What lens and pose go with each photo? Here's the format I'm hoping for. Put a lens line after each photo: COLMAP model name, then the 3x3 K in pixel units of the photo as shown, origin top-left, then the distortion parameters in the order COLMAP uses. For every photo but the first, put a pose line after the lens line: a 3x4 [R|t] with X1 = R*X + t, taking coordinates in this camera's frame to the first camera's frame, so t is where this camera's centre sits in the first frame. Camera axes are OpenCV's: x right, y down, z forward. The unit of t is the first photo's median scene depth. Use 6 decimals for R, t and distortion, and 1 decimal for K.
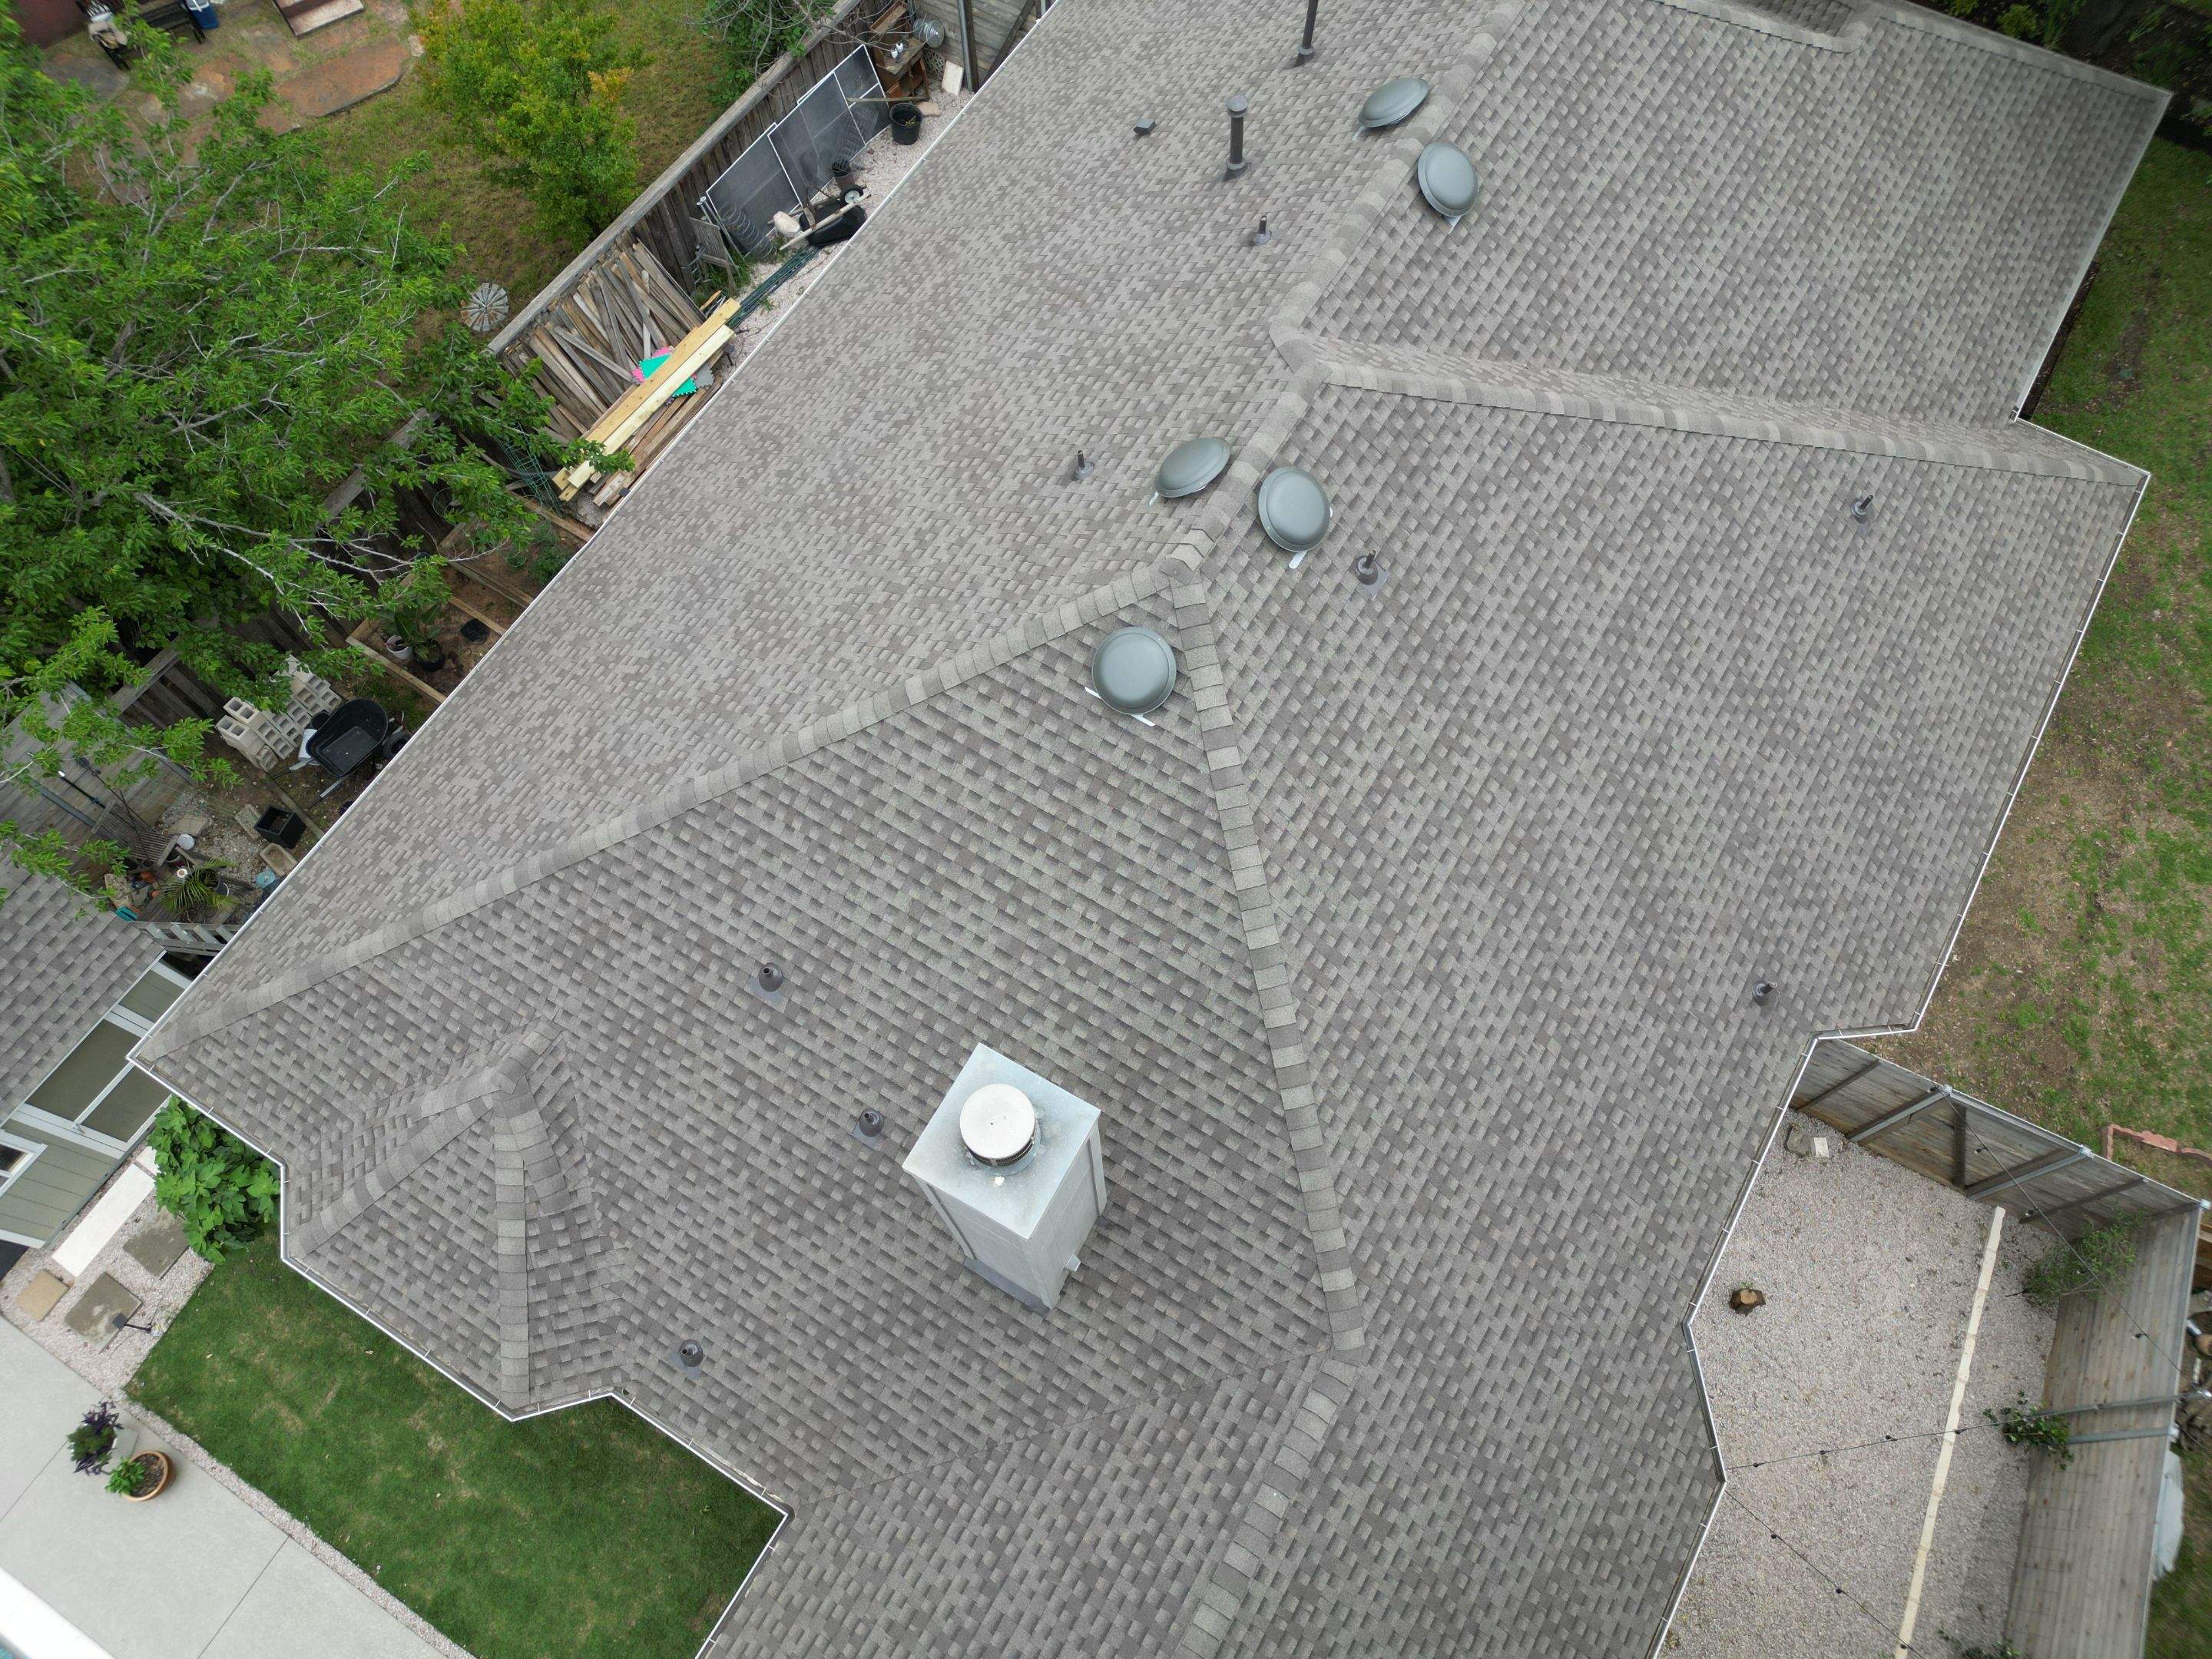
lens RADIAL K [[1539.1, 0, 1105.5], [0, 1539.1, 829.9], [0, 0, 1]] dist [0.108096, -0.138091]
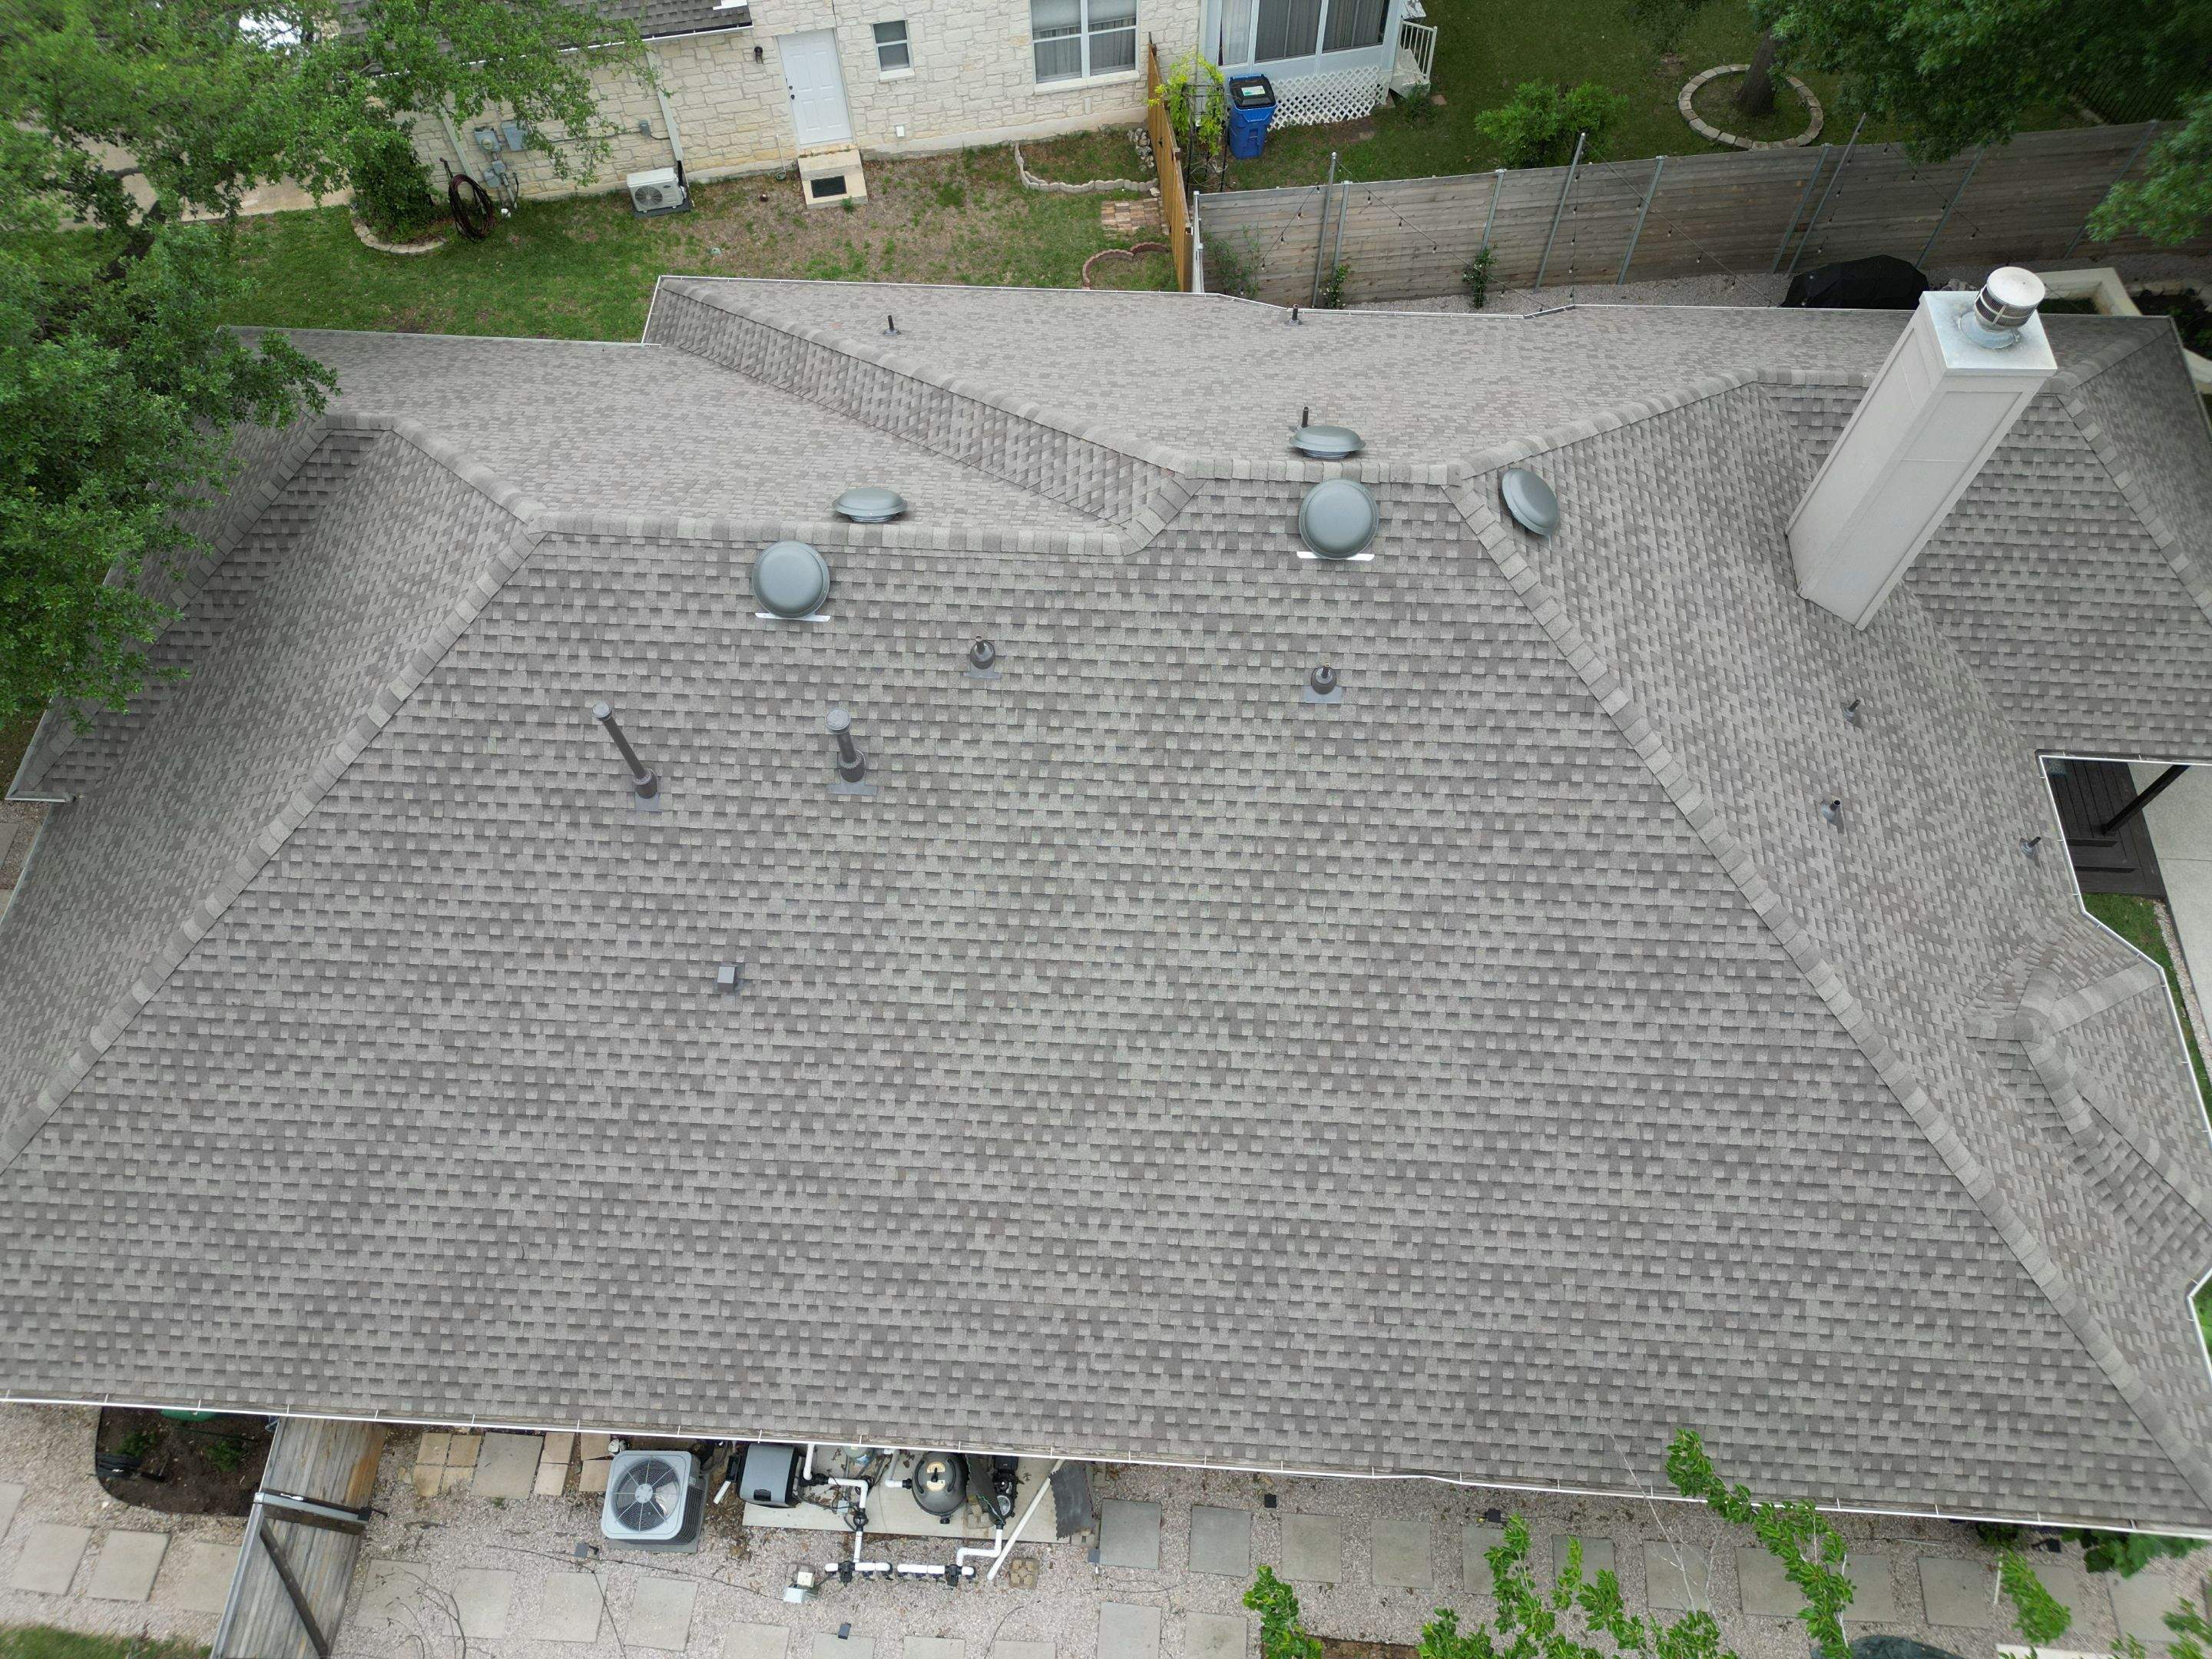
lens RADIAL K [[1530.2, 0, 1100.6], [0, 1530.2, 832.0], [0, 0, 1]] dist [0.119713, -0.163983]
pose [[-0.468634, -0.767832, 0.436825, -0.467149], [0.815975, -0.186780, 0.547081, -0.929997], [-0.338476, 0.612819, 0.714063, 0.402816]]
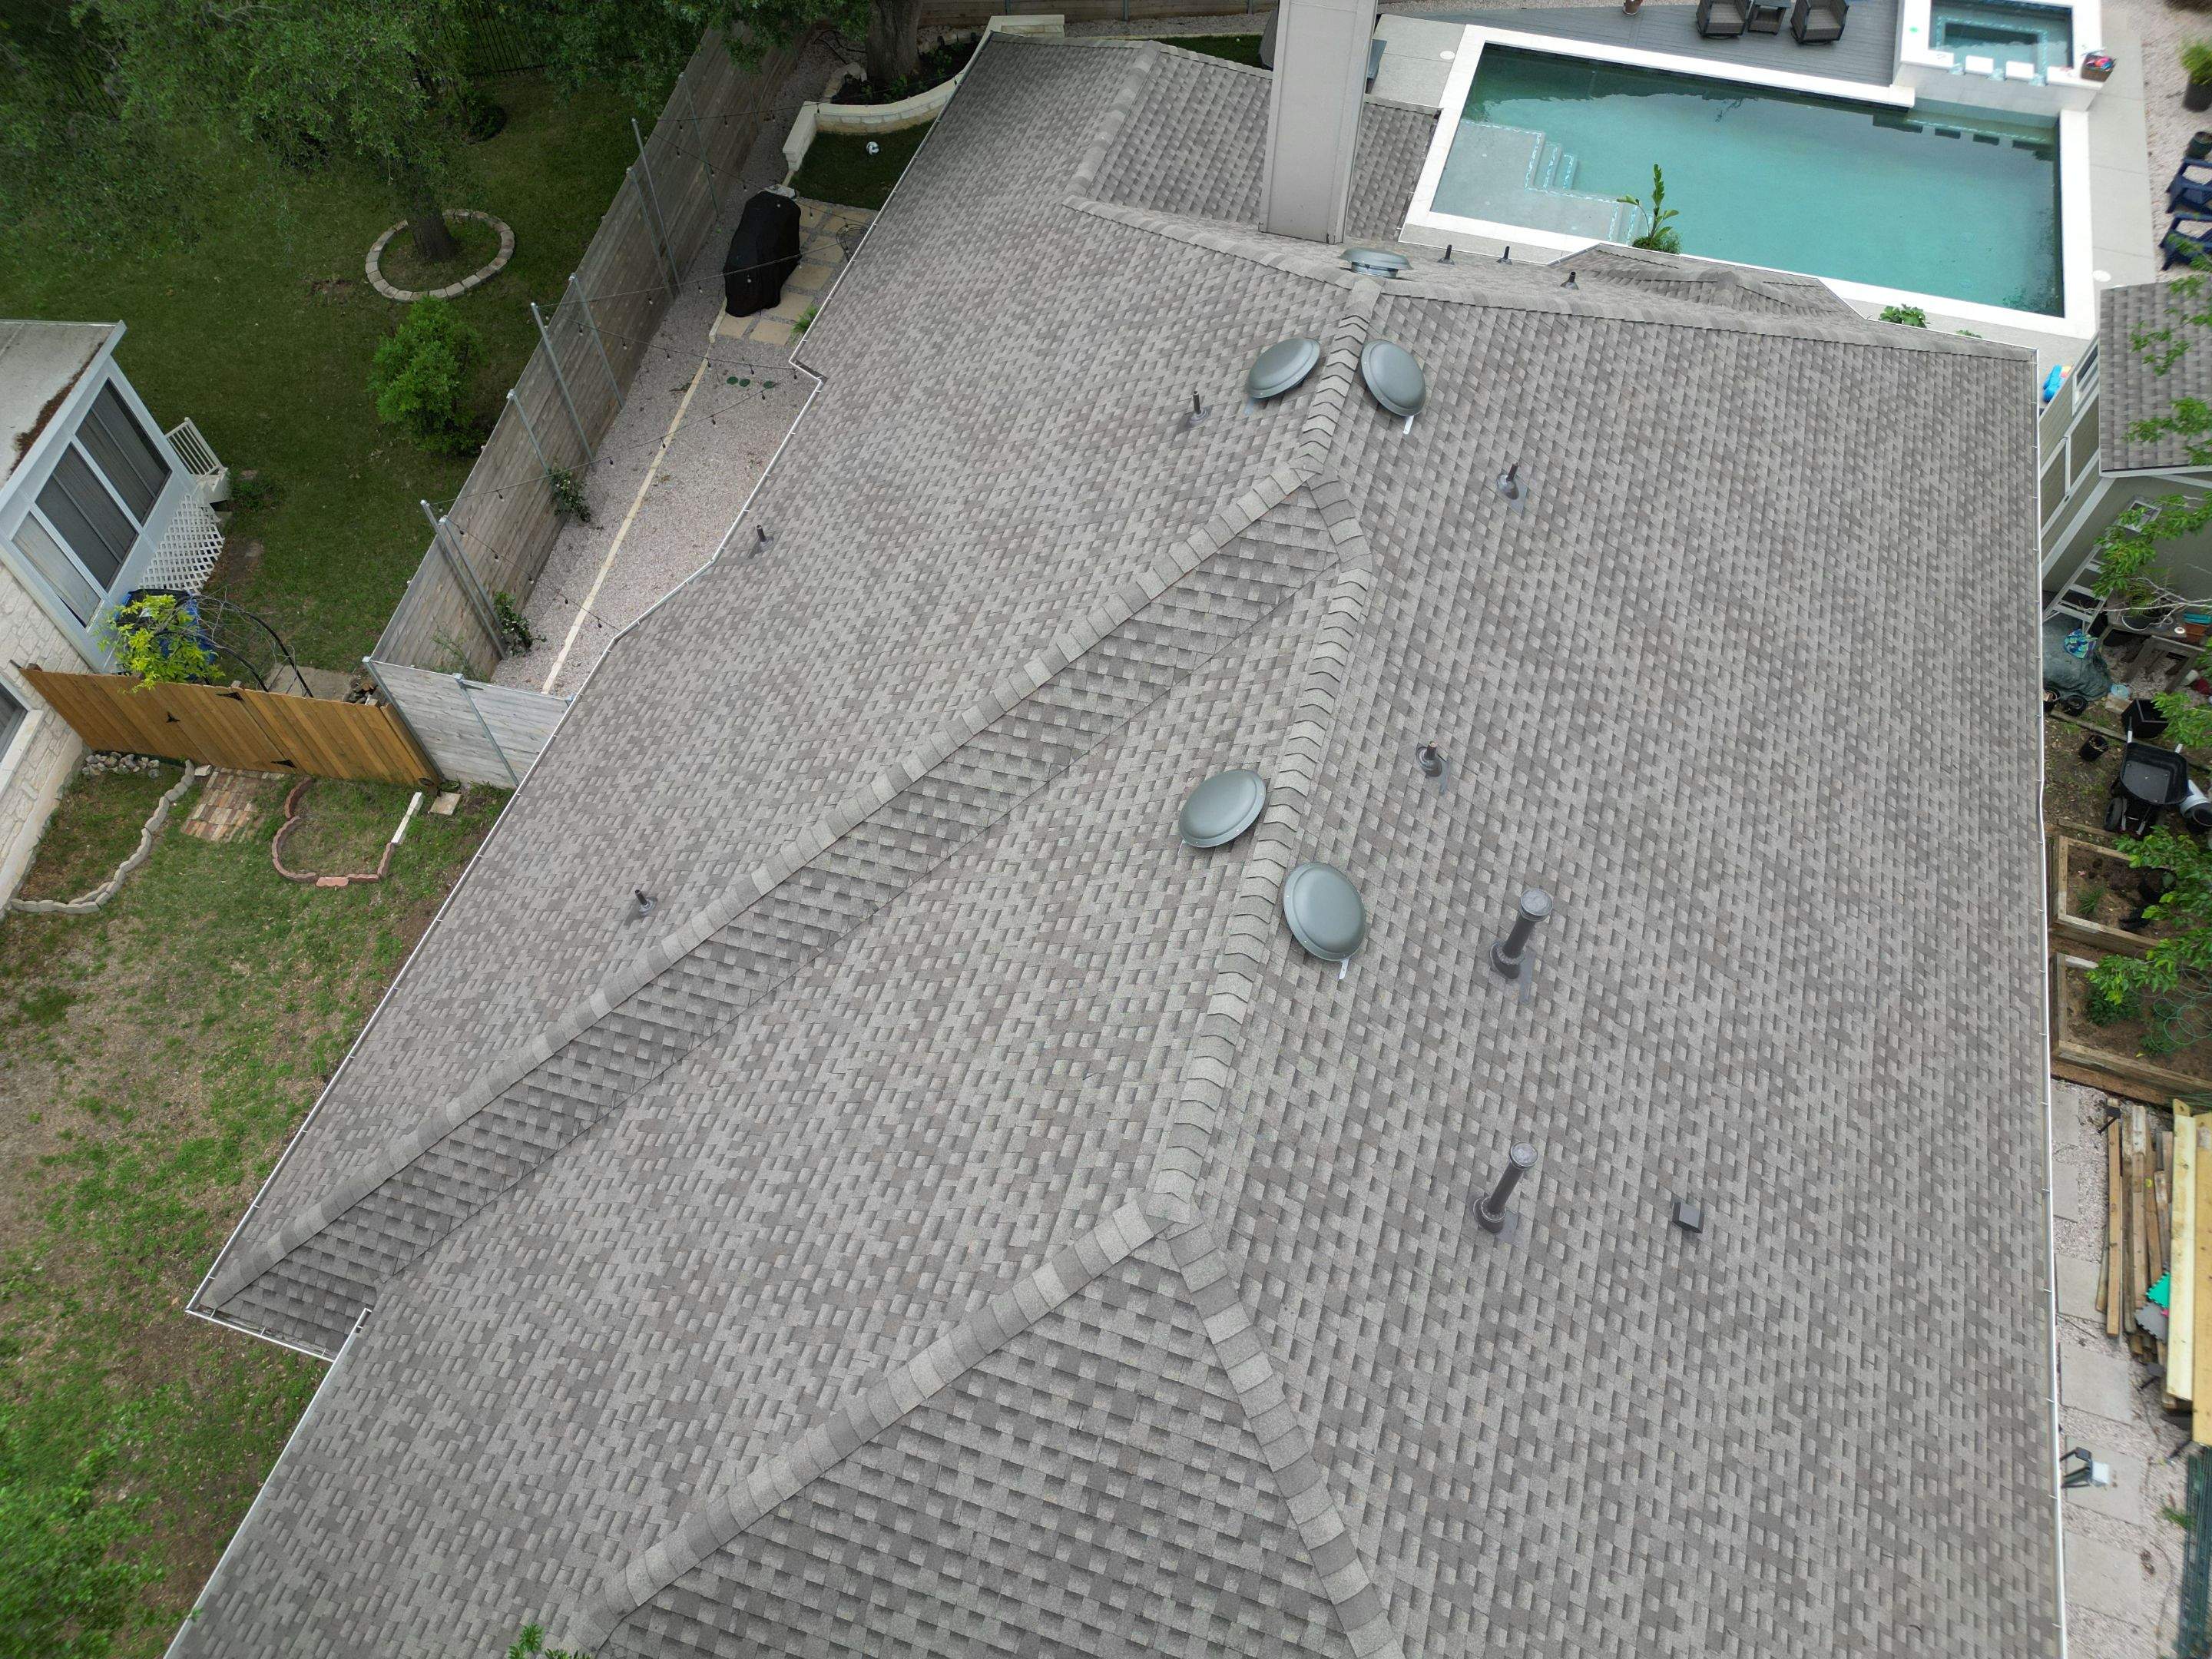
lens RADIAL K [[1539.2, 0, 1100.4], [0, 1539.2, 833.9], [0, 0, 1]] dist [0.066146, -0.055458]
pose [[-0.970356, 0.213248, -0.113731, 0.388349], [-0.211572, -0.522068, 0.826246, -1.095865], [0.116820, 0.825815, 0.551709, 0.631366]]
